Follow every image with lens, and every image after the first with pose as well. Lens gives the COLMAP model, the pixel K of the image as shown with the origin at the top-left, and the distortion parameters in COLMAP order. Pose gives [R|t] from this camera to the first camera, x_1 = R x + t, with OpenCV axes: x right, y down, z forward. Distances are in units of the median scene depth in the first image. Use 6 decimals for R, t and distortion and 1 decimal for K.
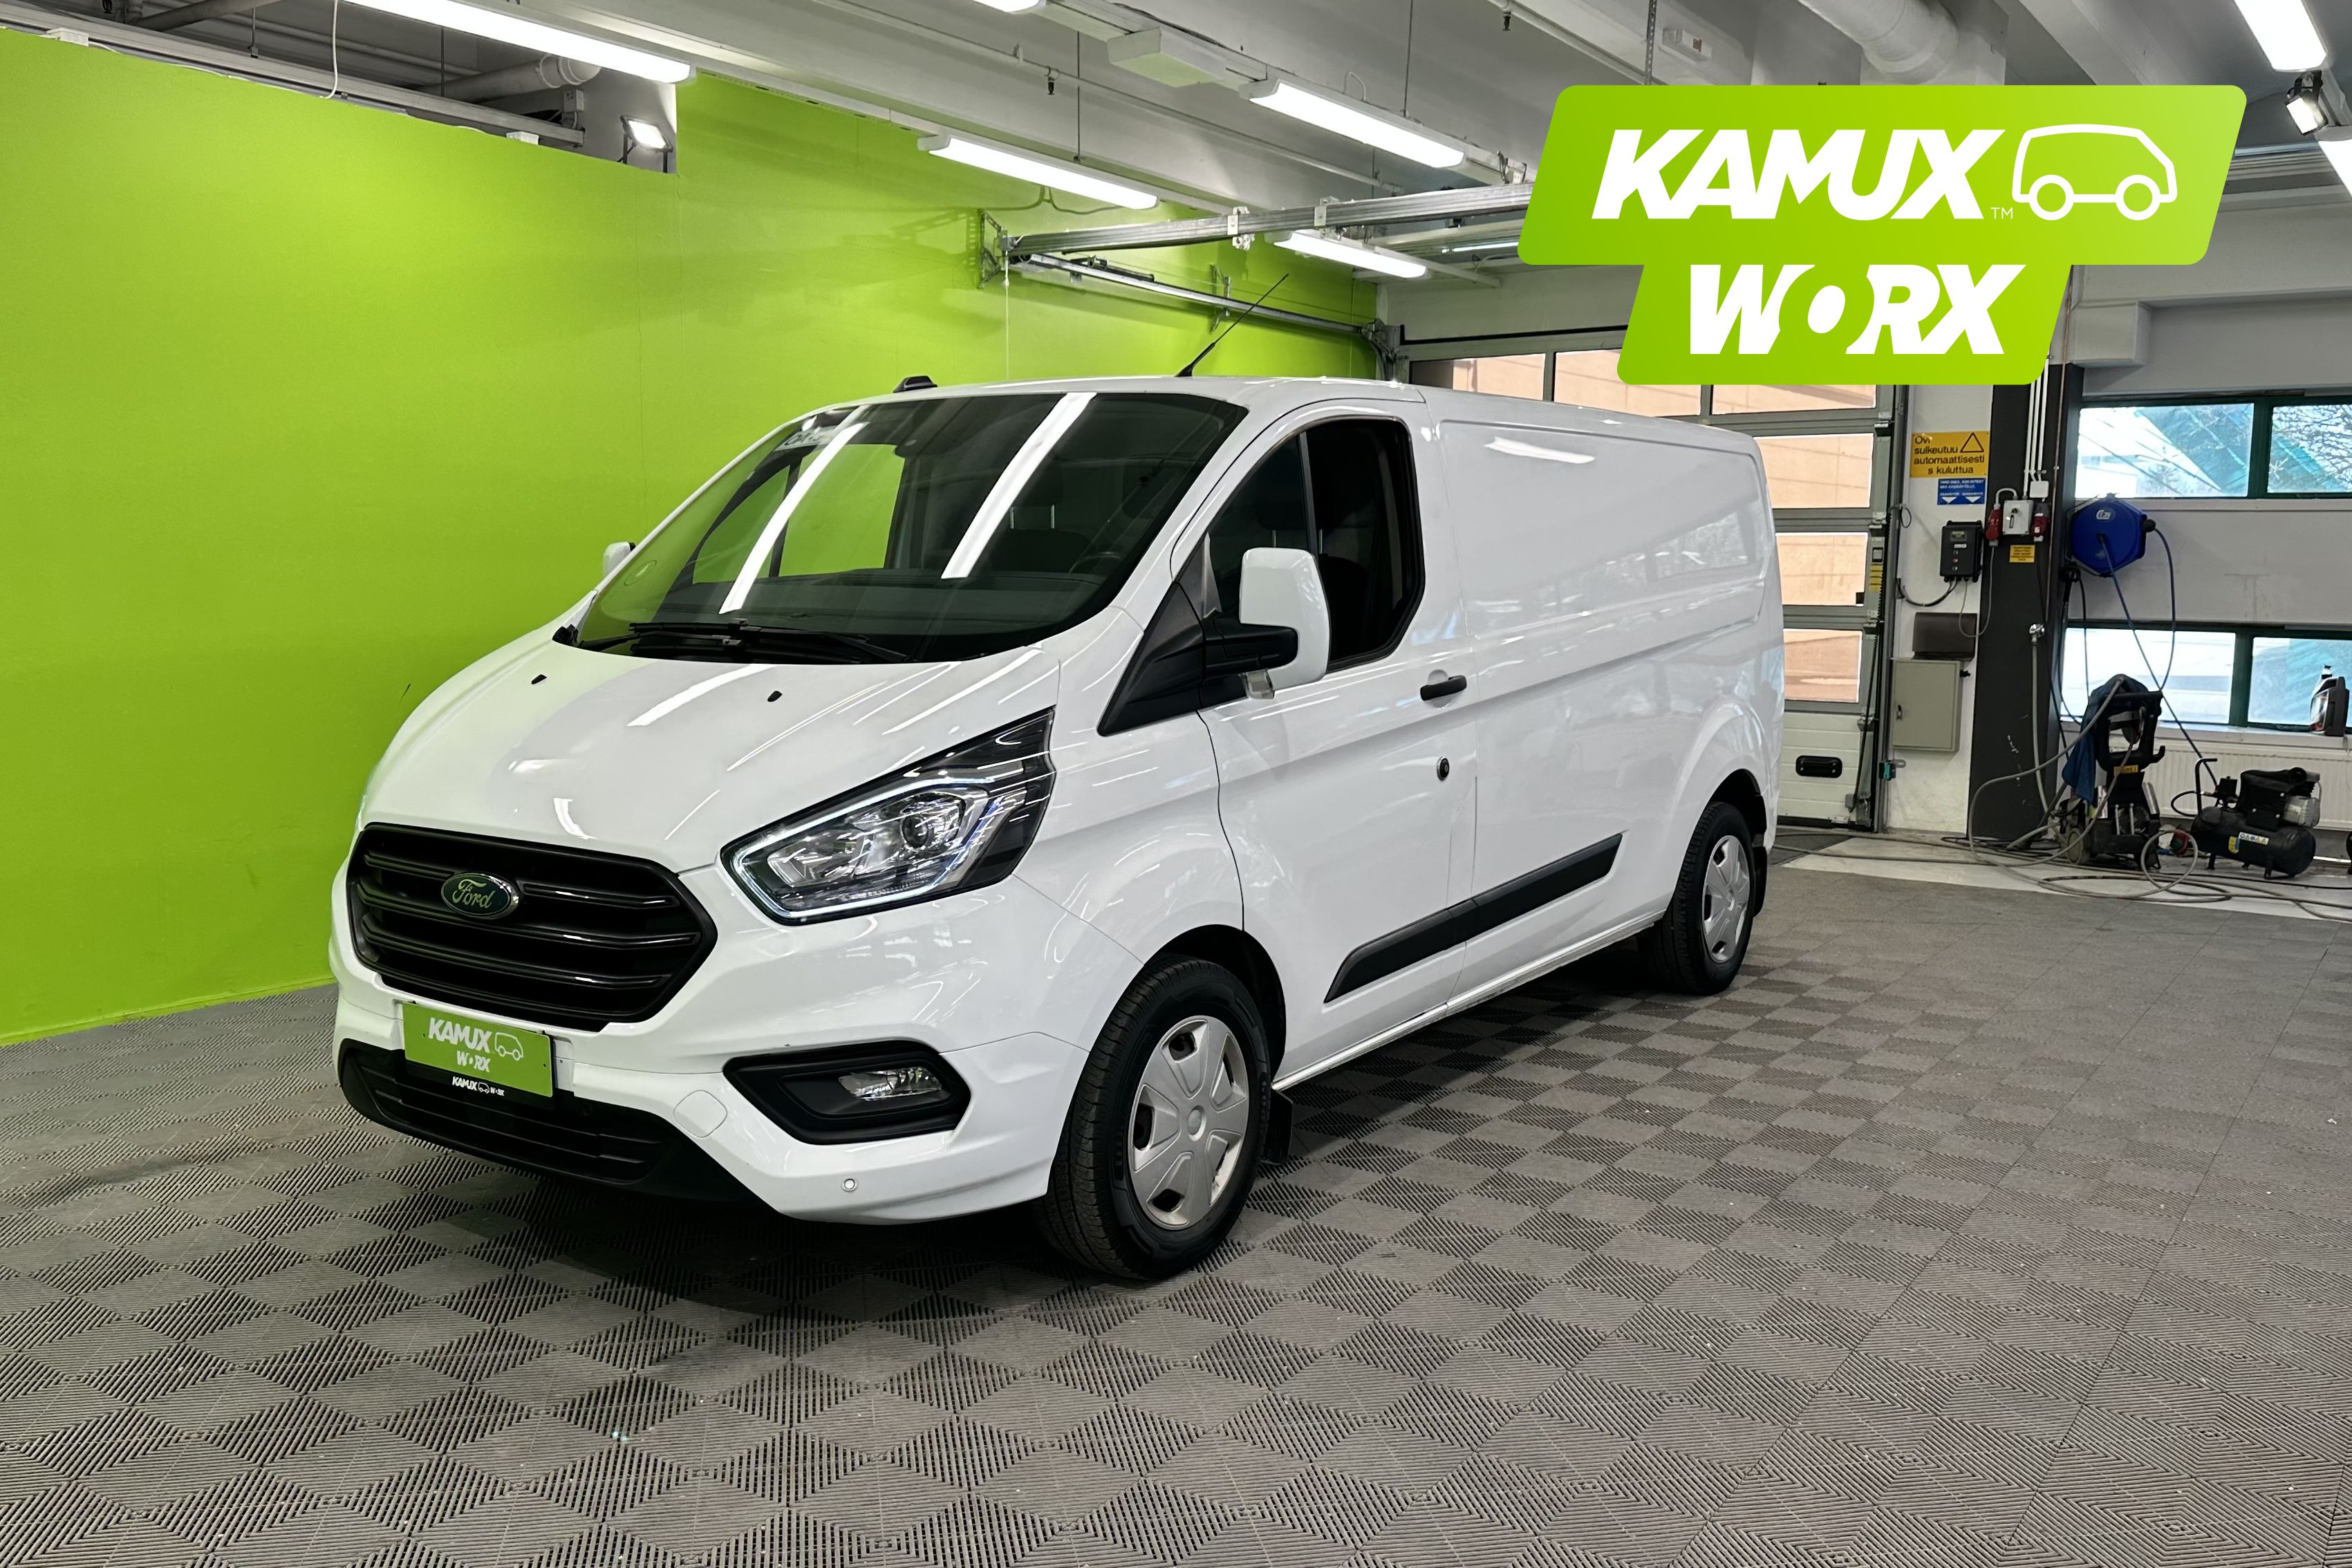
lens RADIAL K [[1979.6, 0, 1171.8], [0, 1979.6, 772.7], [0, 0, 1]] dist [0.068335, -0.119600]
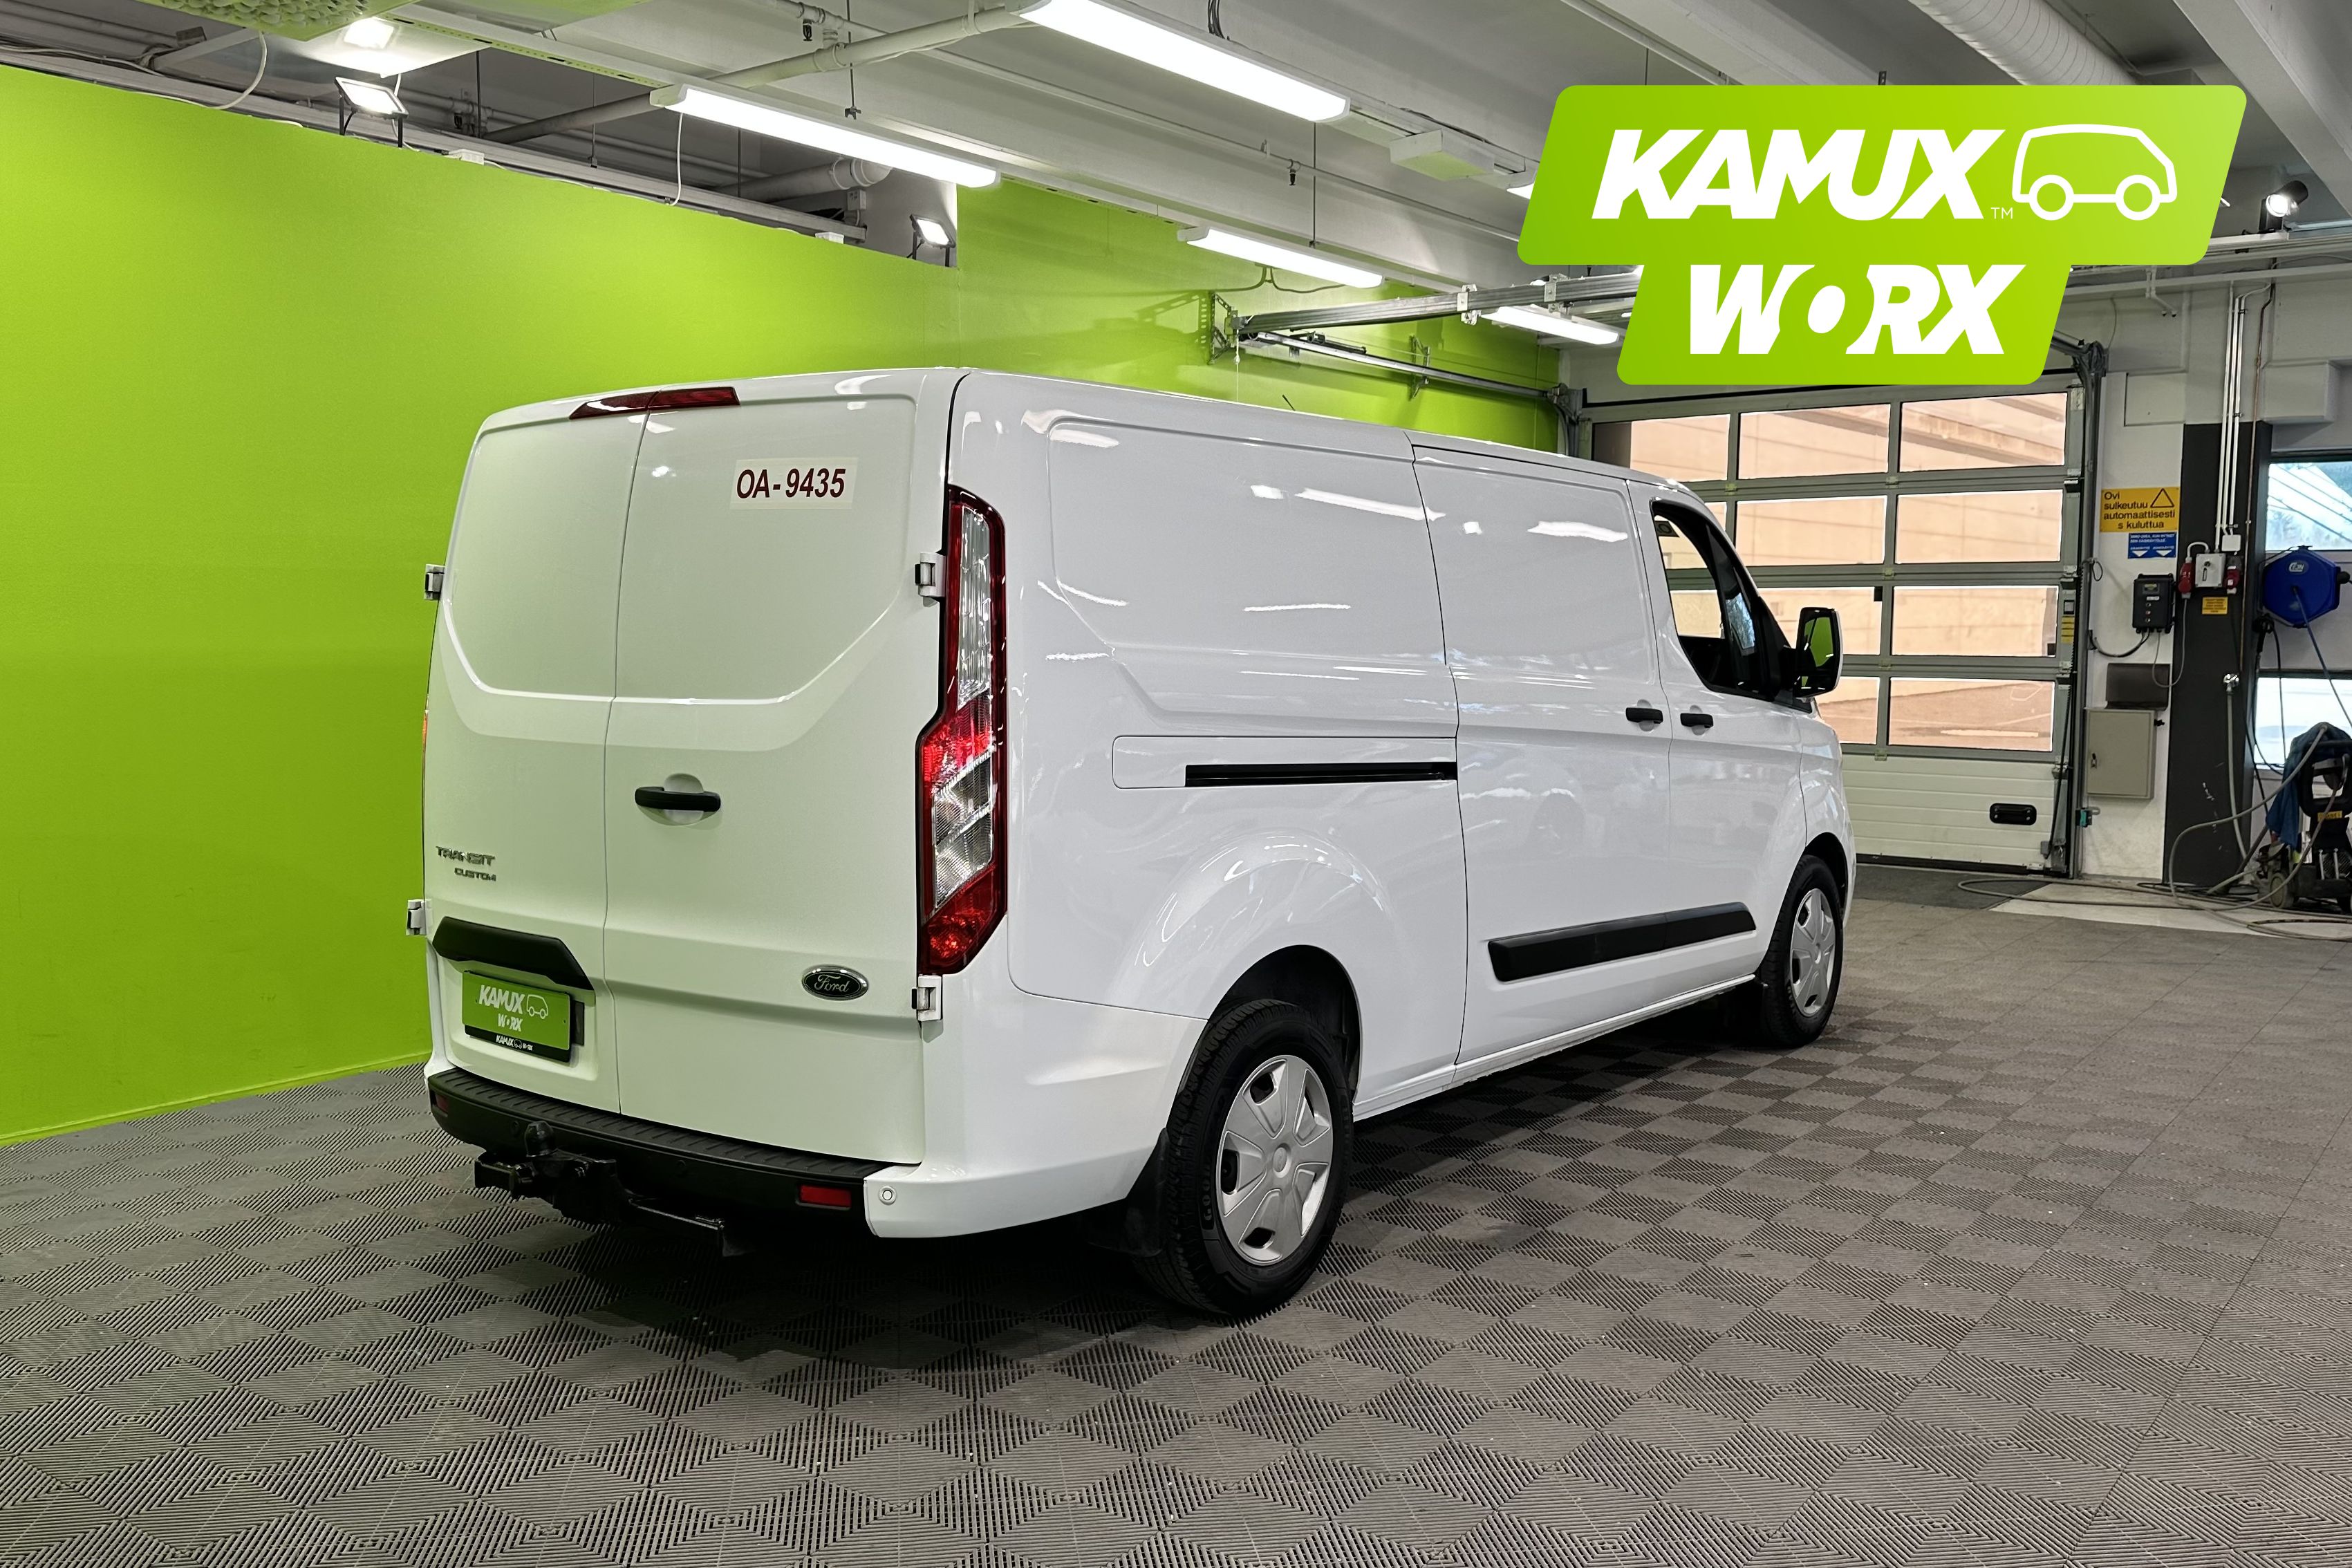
lens RADIAL K [[1979.6, 0, 1175.8], [0, 1979.6, 761.8], [0, 0, 1]] dist [0.068335, -0.119600]
pose [[0.998861, -0.003846, -0.047557, -0.063379], [0.002287, 0.999460, -0.032789, 0.003041], [0.047657, 0.032643, 0.998330, -0.049833]]
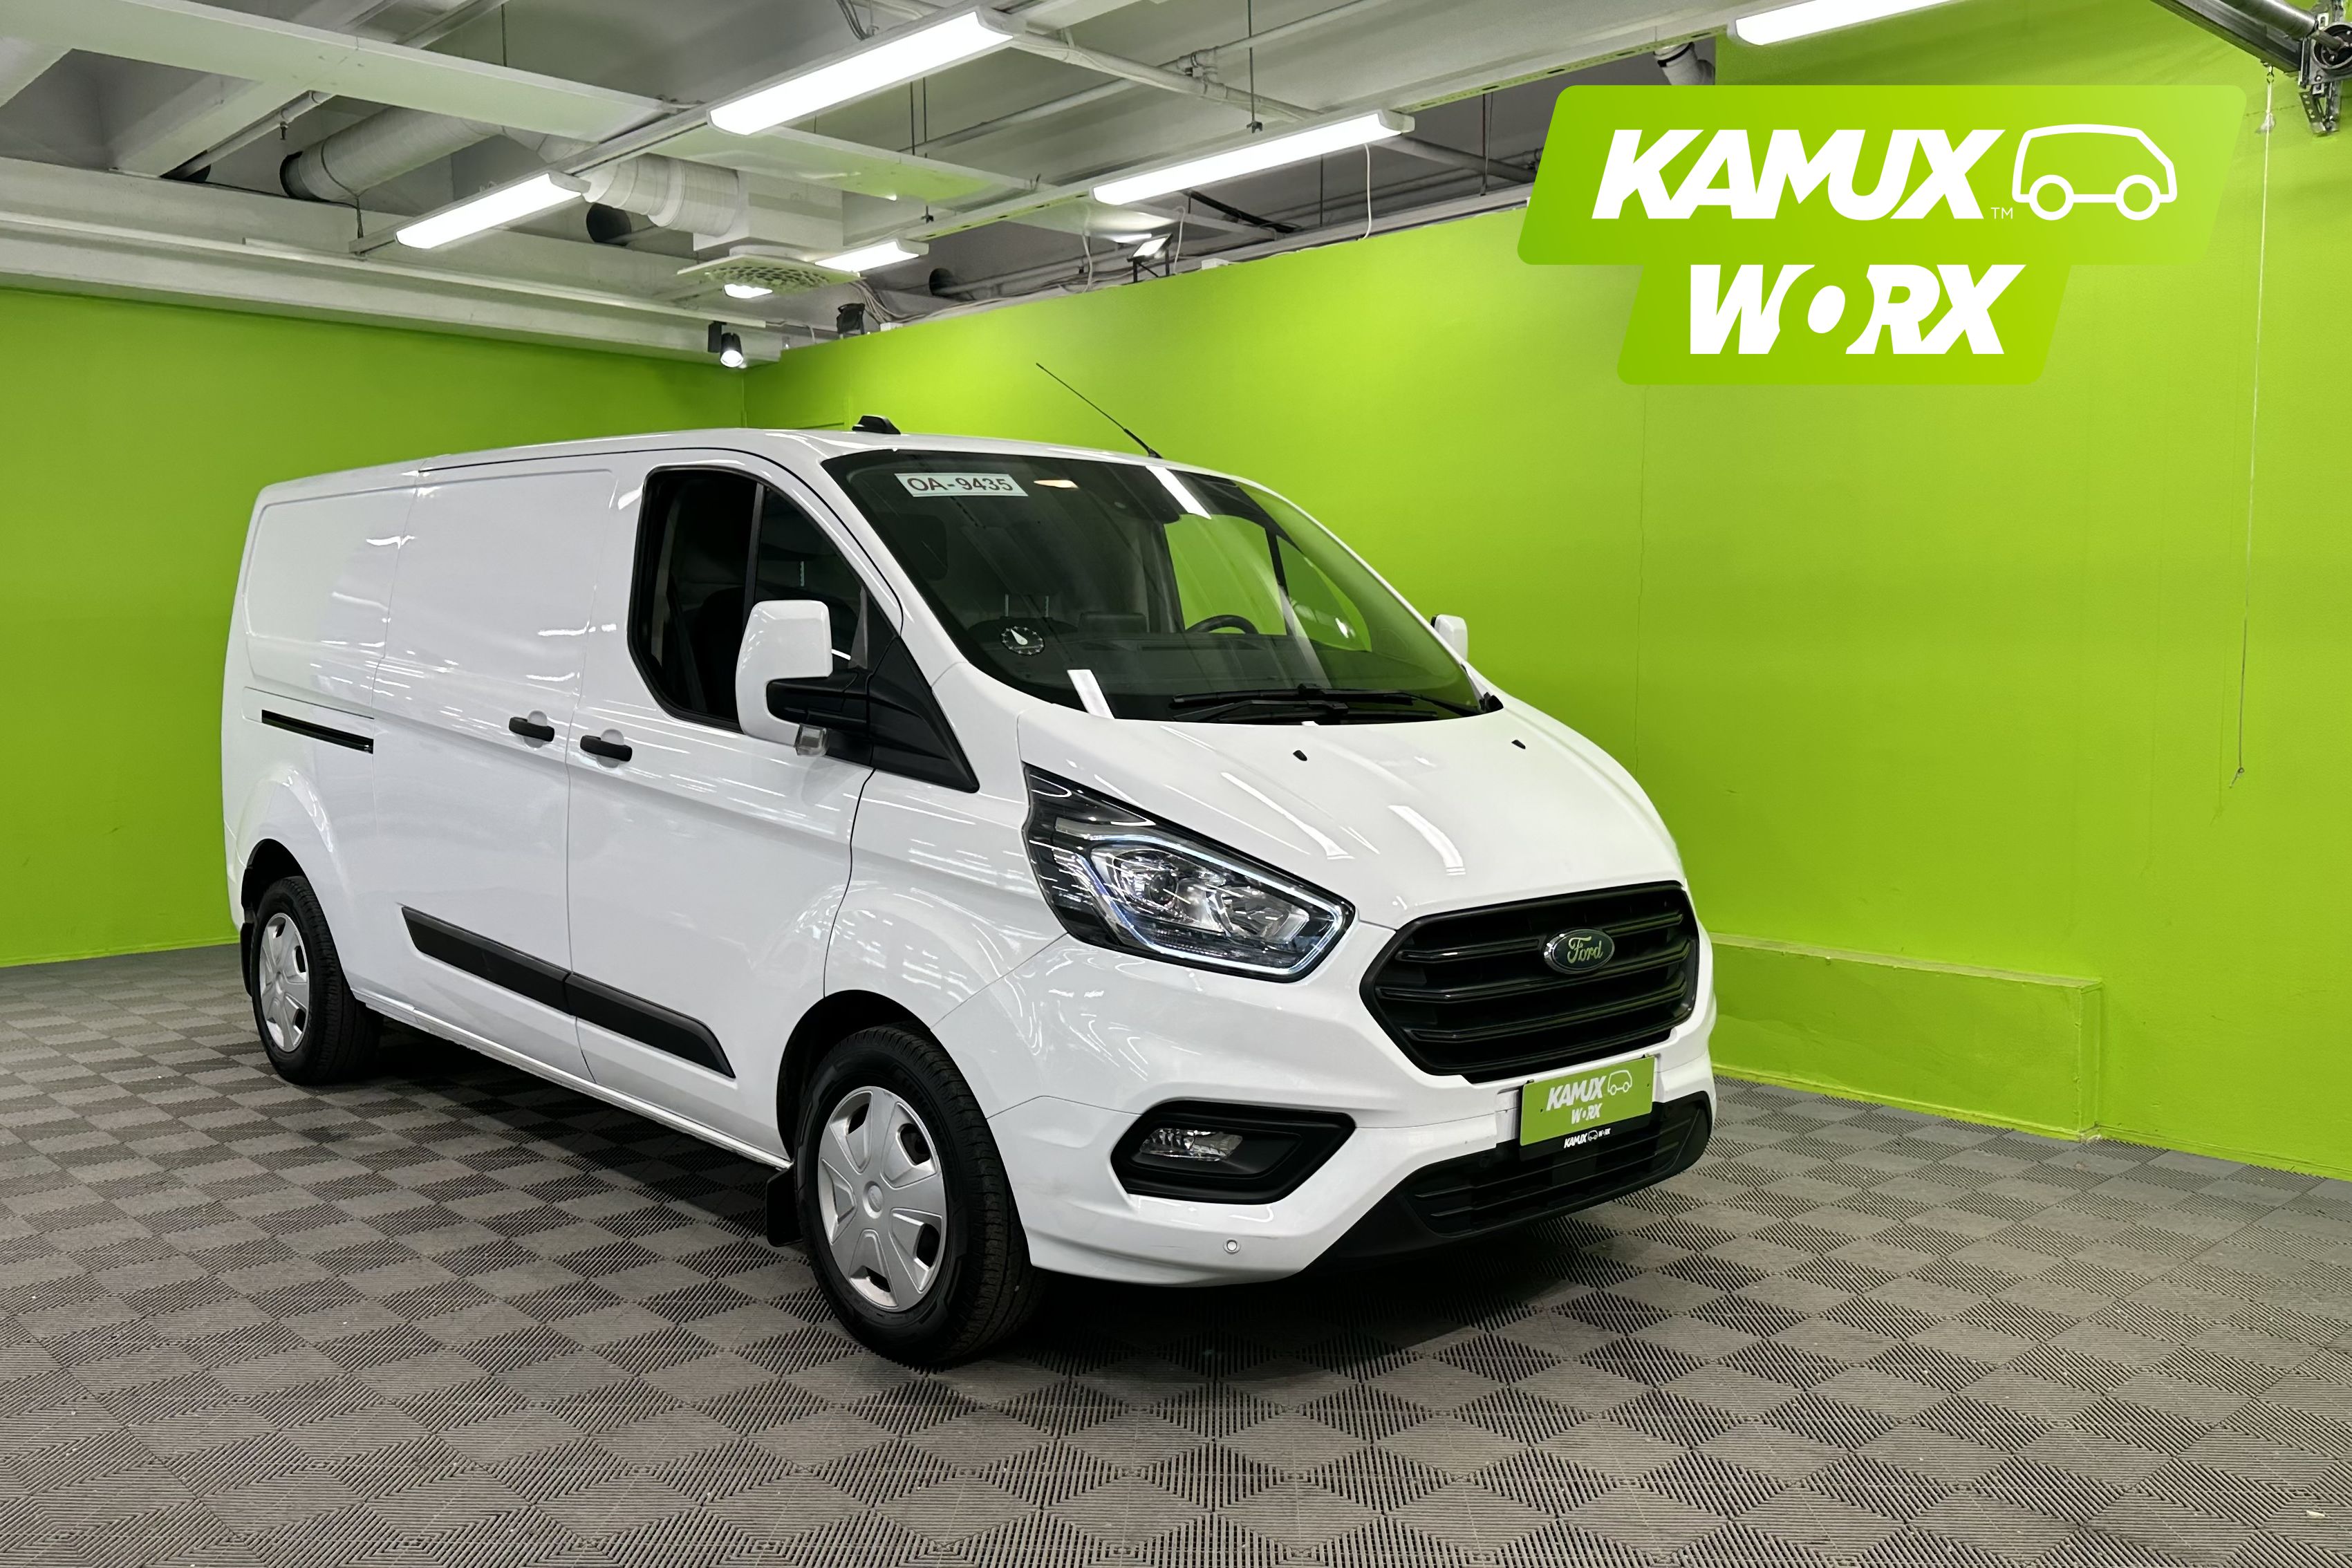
lens RADIAL K [[1979.6, 0, 1186.3], [0, 1979.6, 798.4], [0, 0, 1]] dist [0.068335, -0.119600]
pose [[-0.224580, 0.067316, -0.972128, 0.527058], [-0.111305, 0.989310, 0.094219, -0.081410], [0.968078, 0.129362, -0.214687, 0.847157]]
